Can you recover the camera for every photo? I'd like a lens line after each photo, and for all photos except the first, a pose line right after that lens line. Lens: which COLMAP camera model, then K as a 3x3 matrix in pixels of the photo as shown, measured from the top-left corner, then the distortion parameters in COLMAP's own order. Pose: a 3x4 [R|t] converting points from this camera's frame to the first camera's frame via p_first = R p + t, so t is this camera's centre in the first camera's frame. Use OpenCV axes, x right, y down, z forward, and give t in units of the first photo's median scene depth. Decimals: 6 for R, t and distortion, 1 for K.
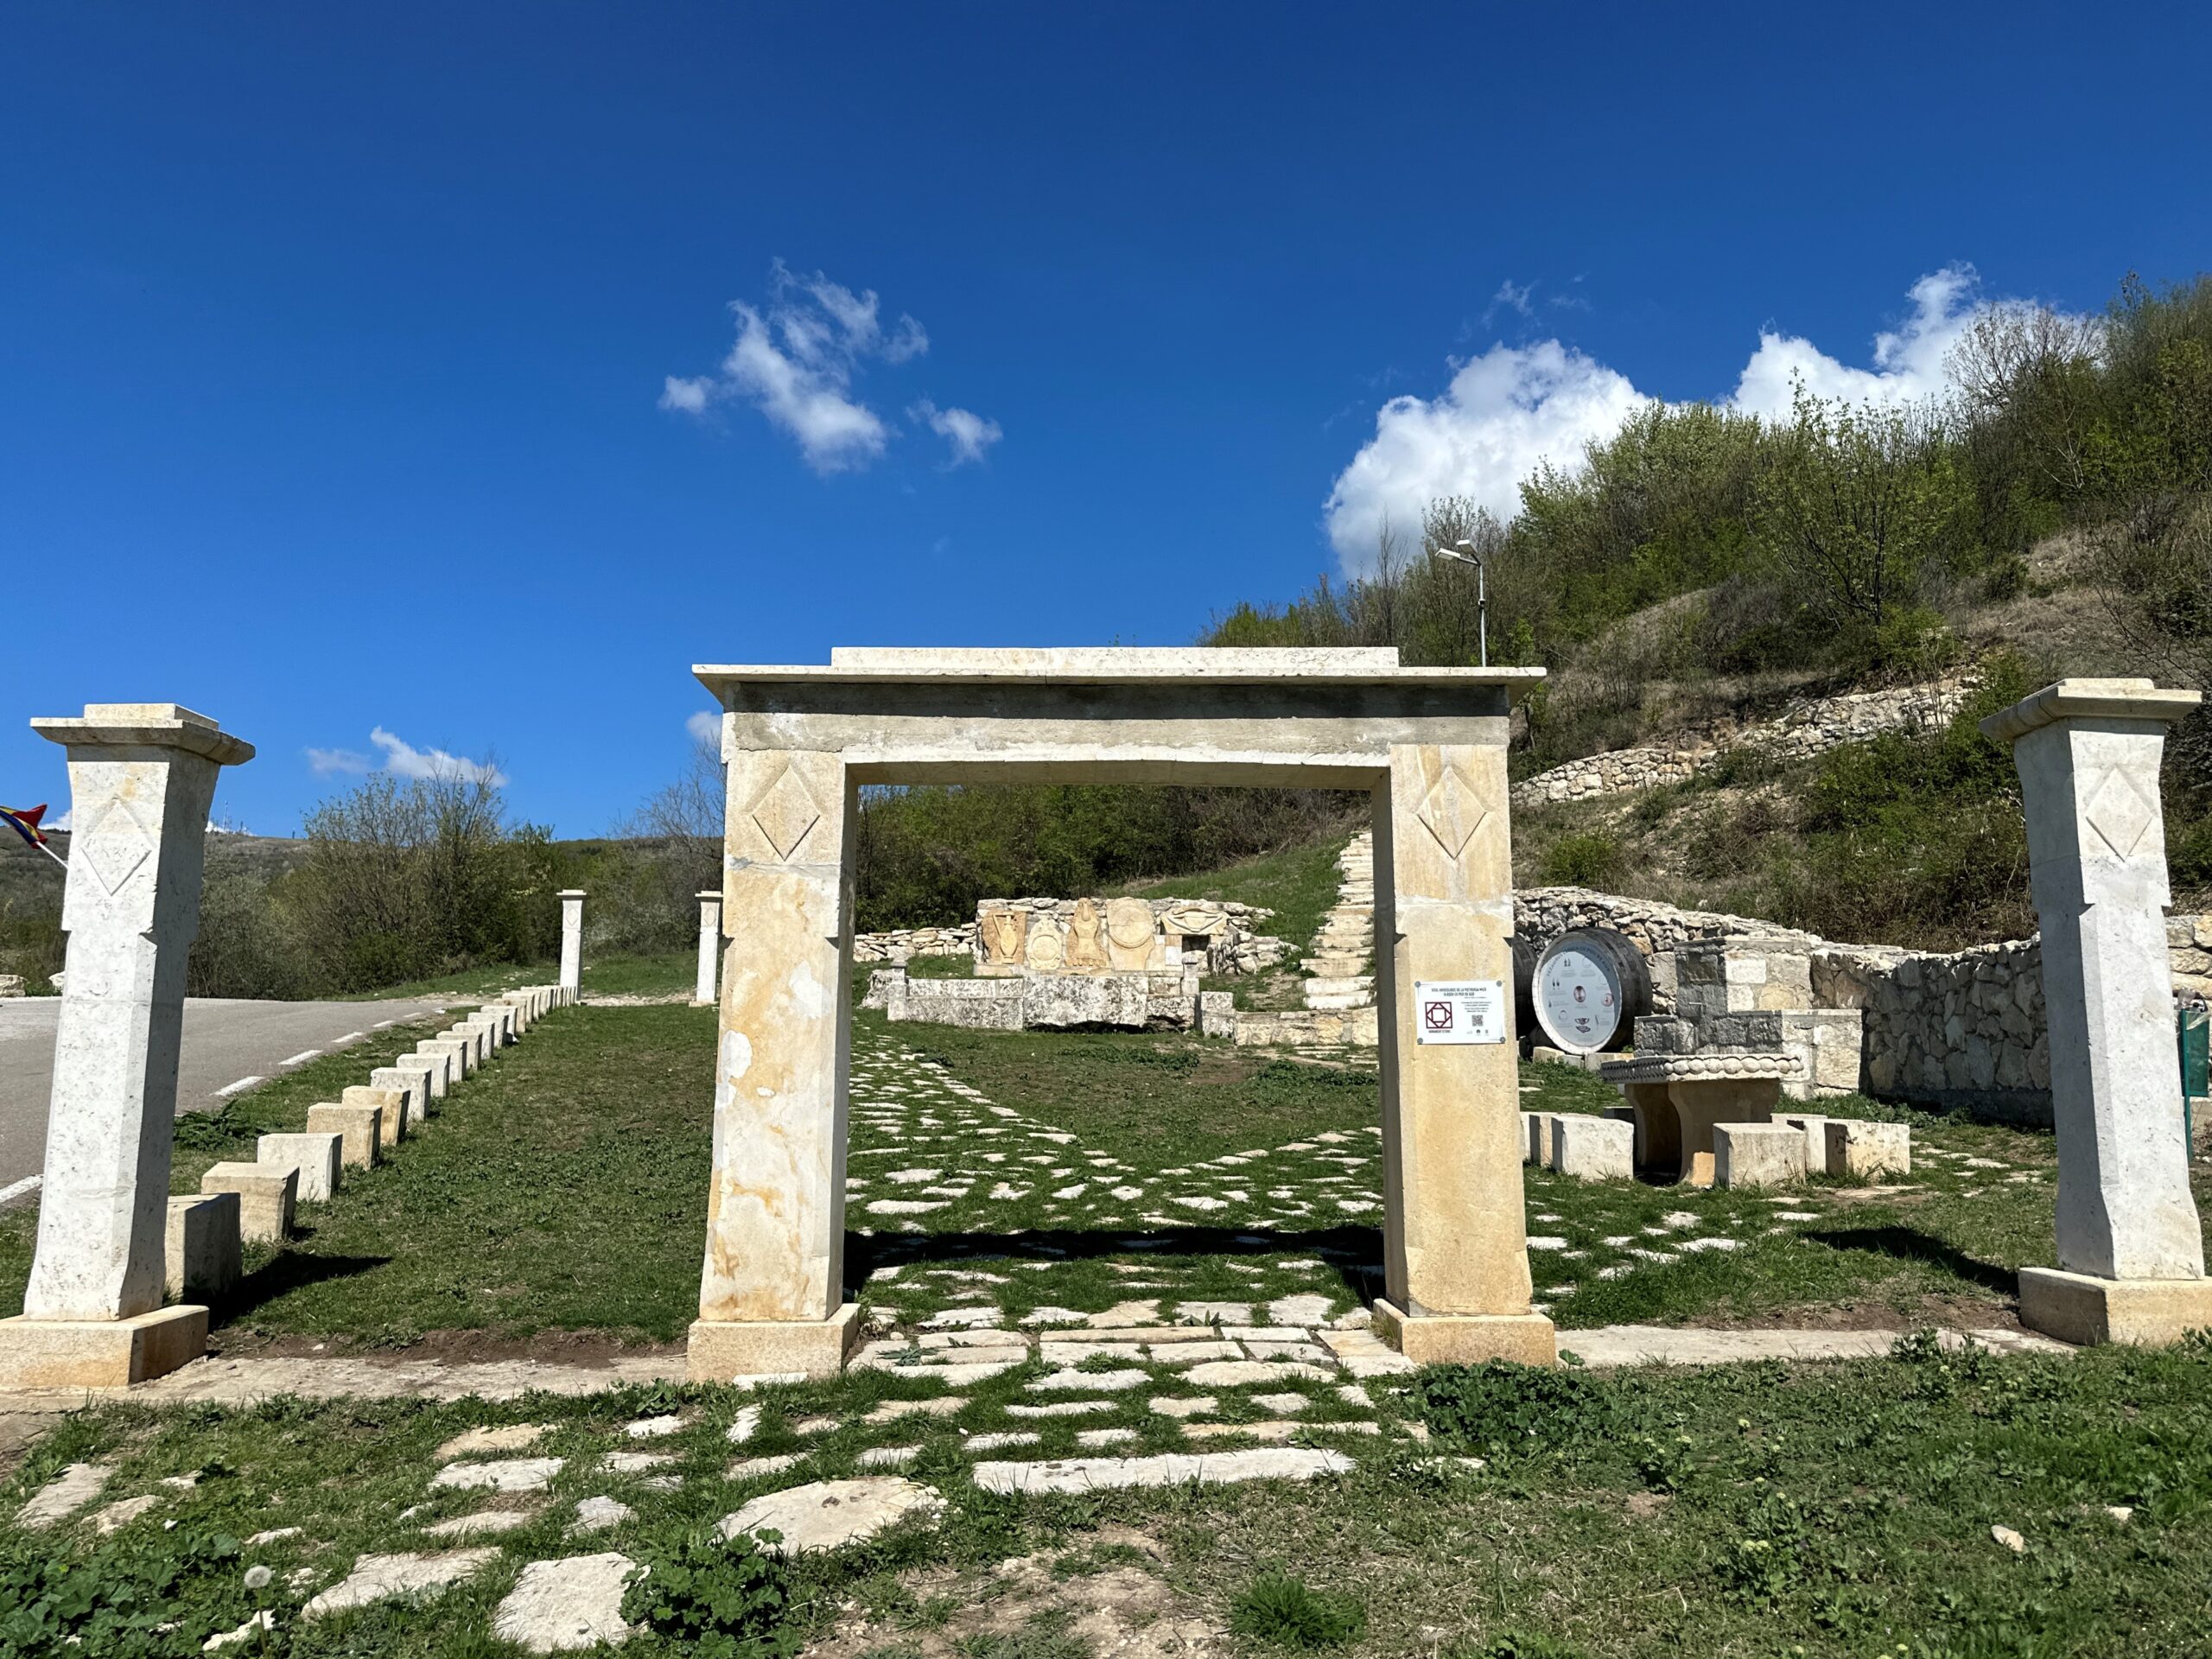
lens RADIAL K [[1529.1, 0, 1105.9], [0, 1529.1, 847.0], [0, 0, 1]] dist [0.182692, -0.335595]
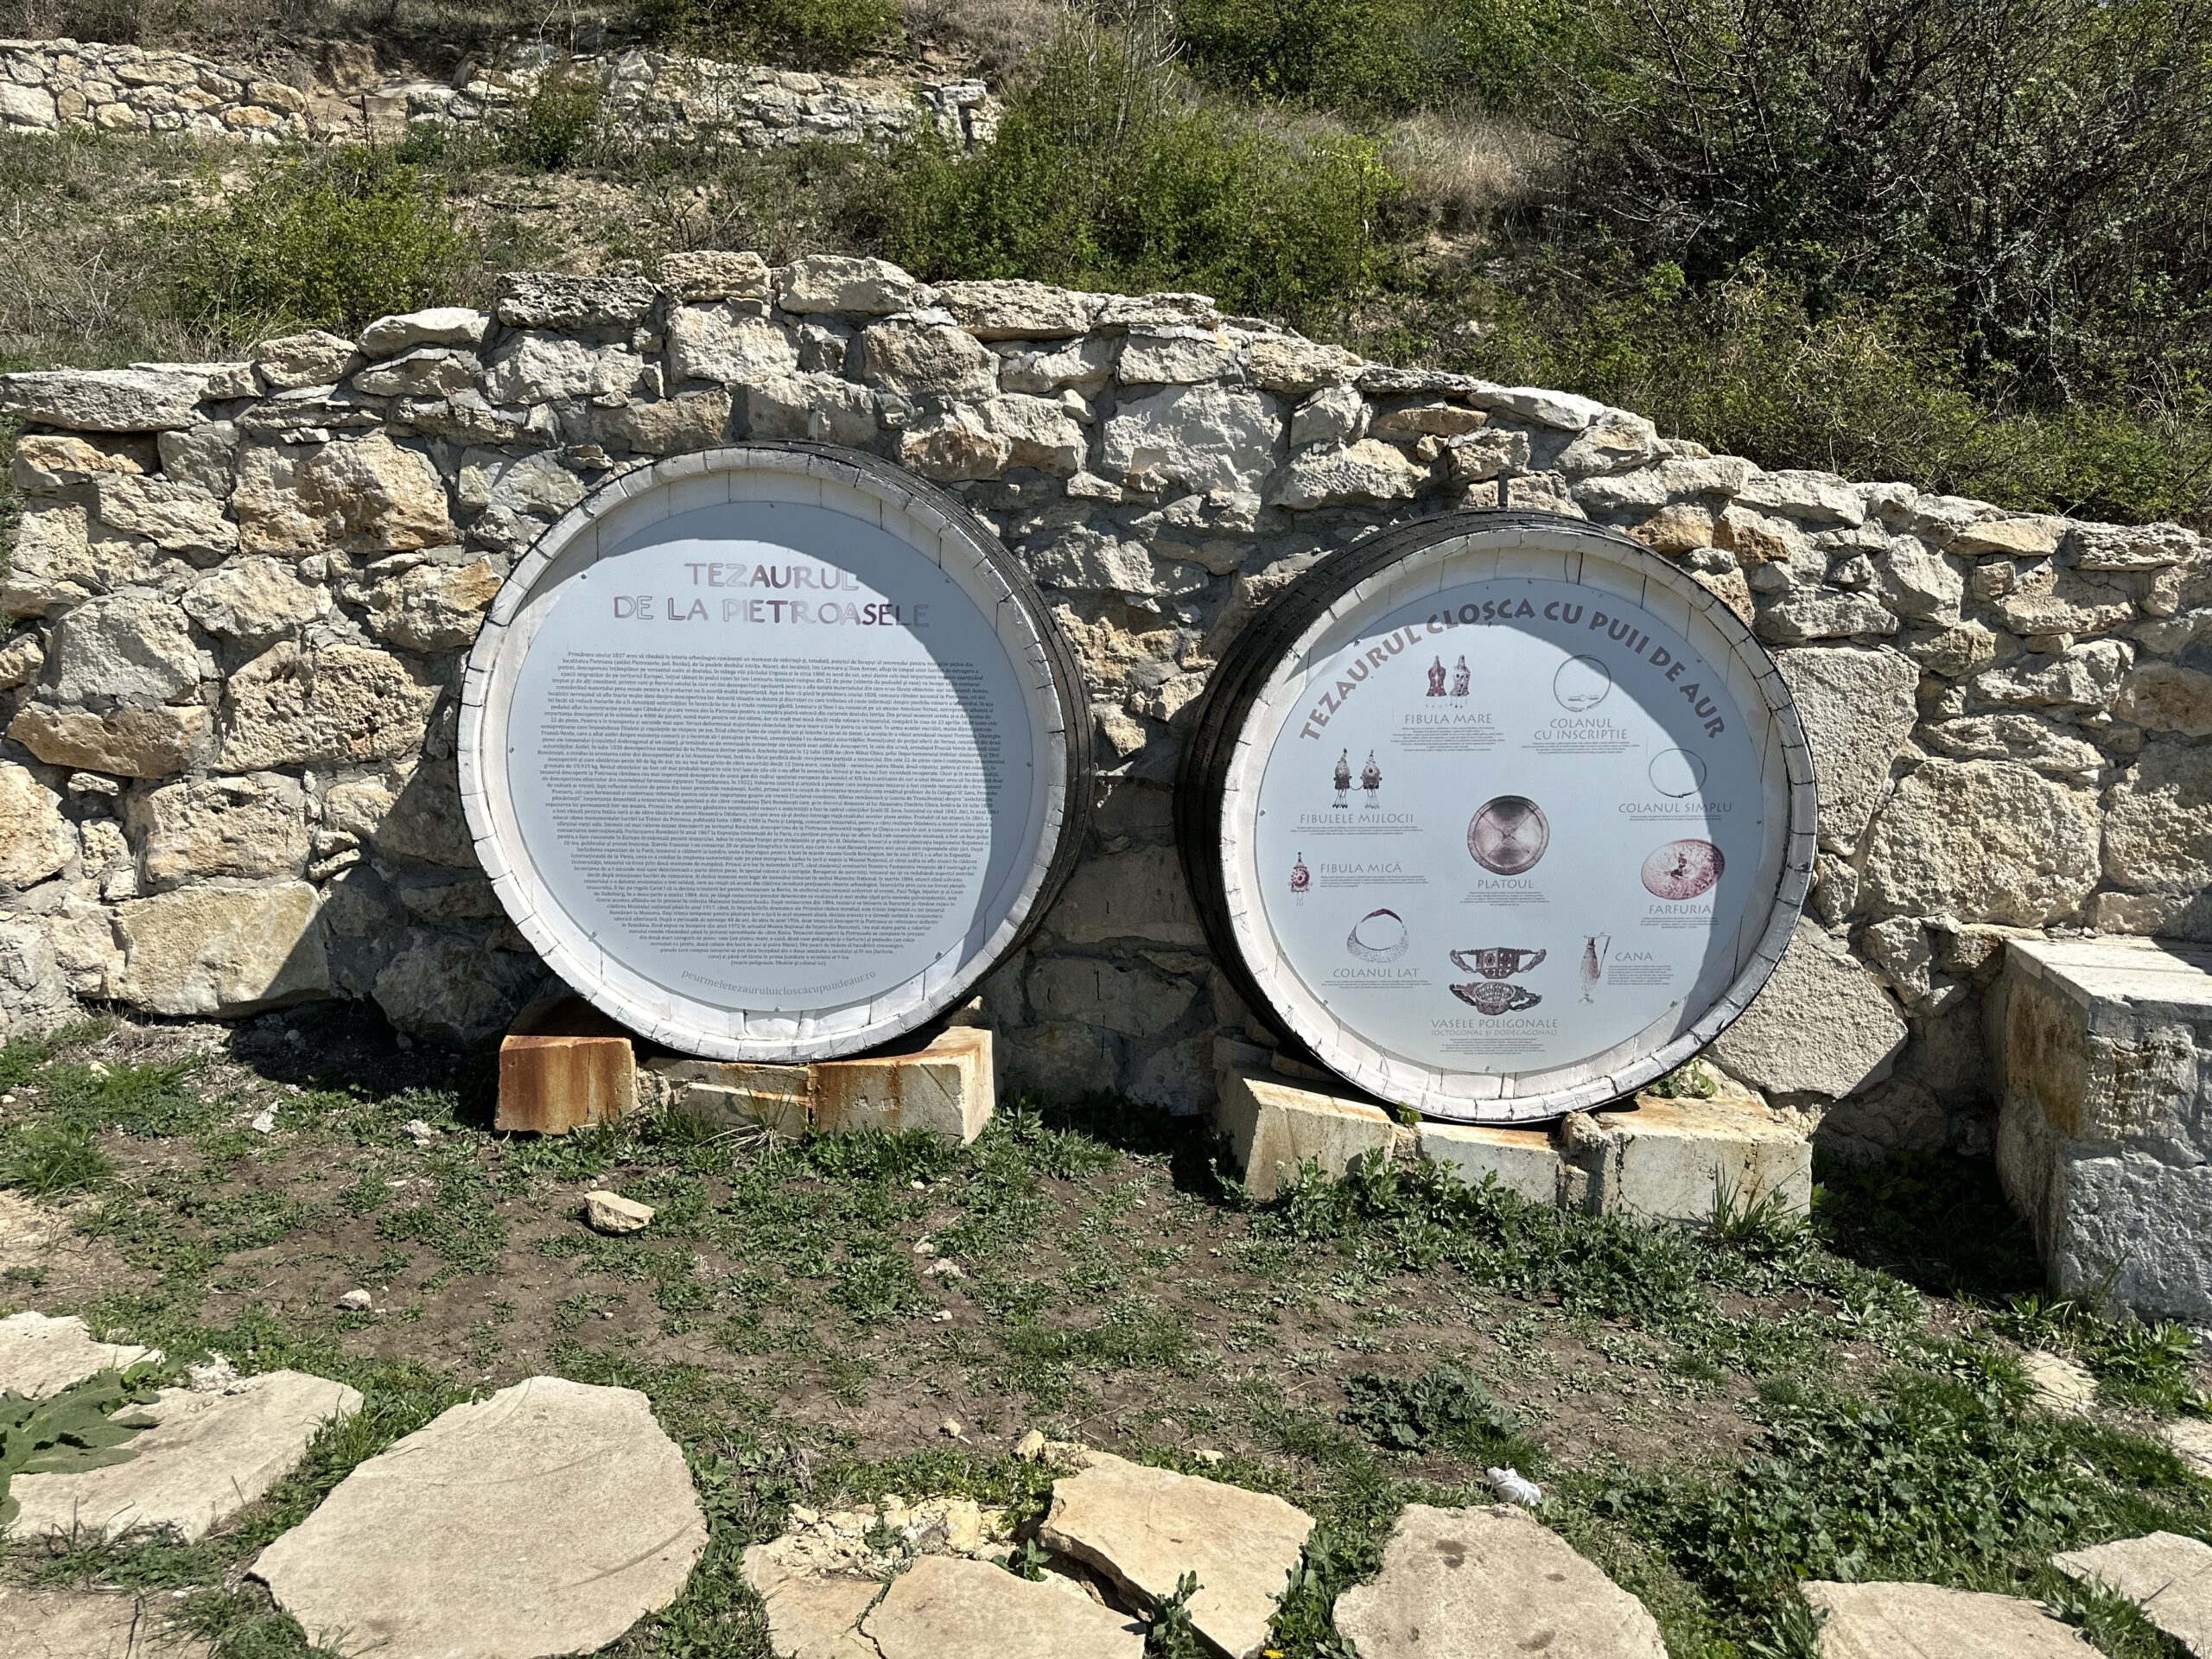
lens RADIAL K [[1518.8, 0, 1105.8], [0, 1518.8, 859.7], [0, 0, 1]] dist [0.073021, -0.072086]
pose [[0.442799, -0.111001, 0.889724, 0.076962], [-0.130394, 0.973786, 0.186383, 0.050703], [-0.887089, -0.198545, 0.416717, 0.725221]]
